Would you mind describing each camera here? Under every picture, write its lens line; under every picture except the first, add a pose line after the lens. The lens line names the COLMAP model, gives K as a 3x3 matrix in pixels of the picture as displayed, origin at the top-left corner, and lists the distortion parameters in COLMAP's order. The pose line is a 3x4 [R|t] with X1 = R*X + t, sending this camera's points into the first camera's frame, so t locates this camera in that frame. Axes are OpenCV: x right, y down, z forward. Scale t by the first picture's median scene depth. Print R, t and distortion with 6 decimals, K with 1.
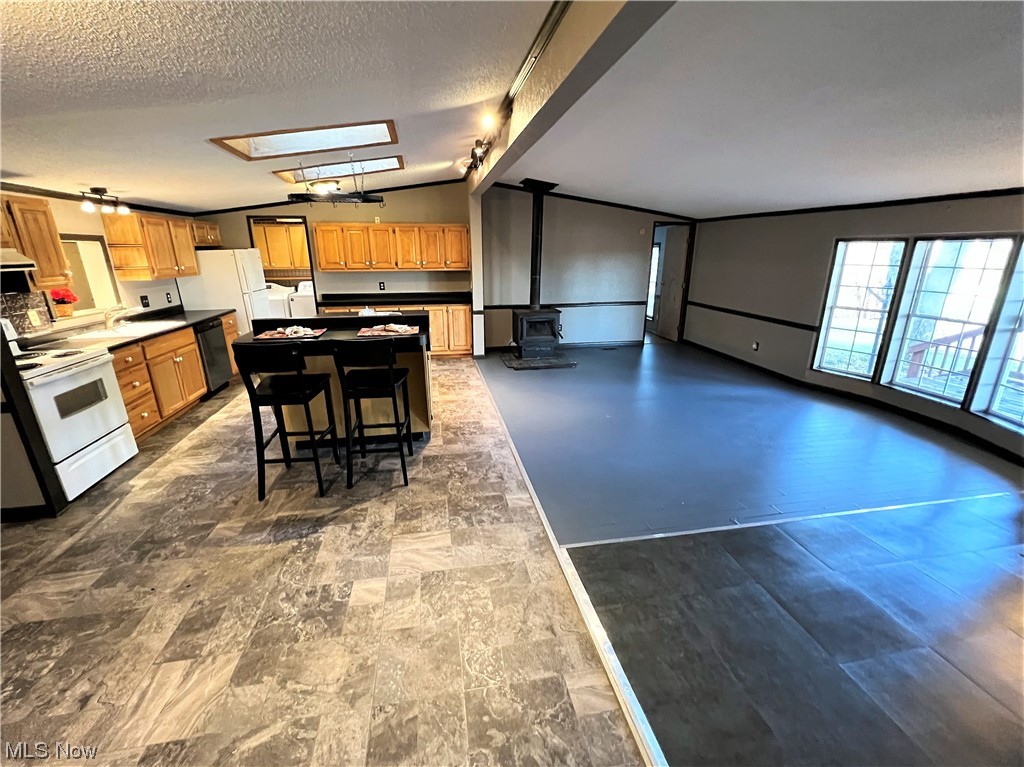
lens RADIAL K [[422.1, 0, 508.2], [0, 422.1, 378.3], [0, 0, 1]] dist [0.000007, 0.000428]
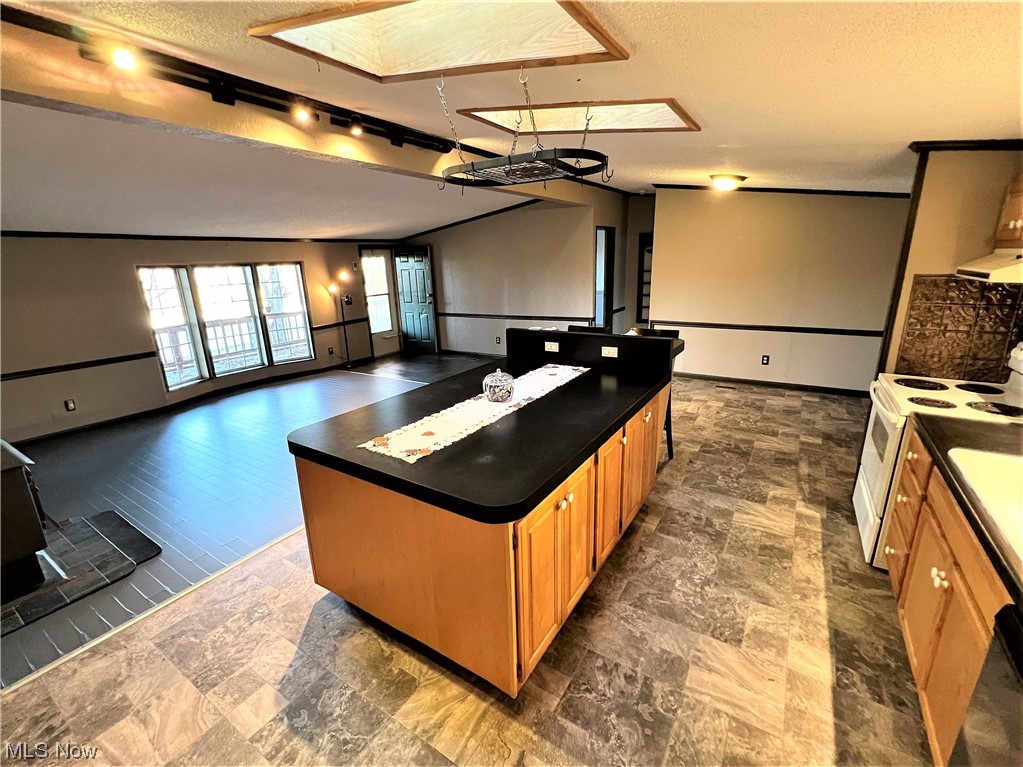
lens RADIAL K [[457.0, 0, 511.5], [0, 457.0, 383.5], [0, 0, 1]] dist [-0.001931, -0.000392]
pose [[-0.728678, -0.154534, 0.667194, -0.901032], [0.230129, 0.862313, 0.451063, -0.504227], [-0.645034, 0.482220, -0.592785, 1.629948]]
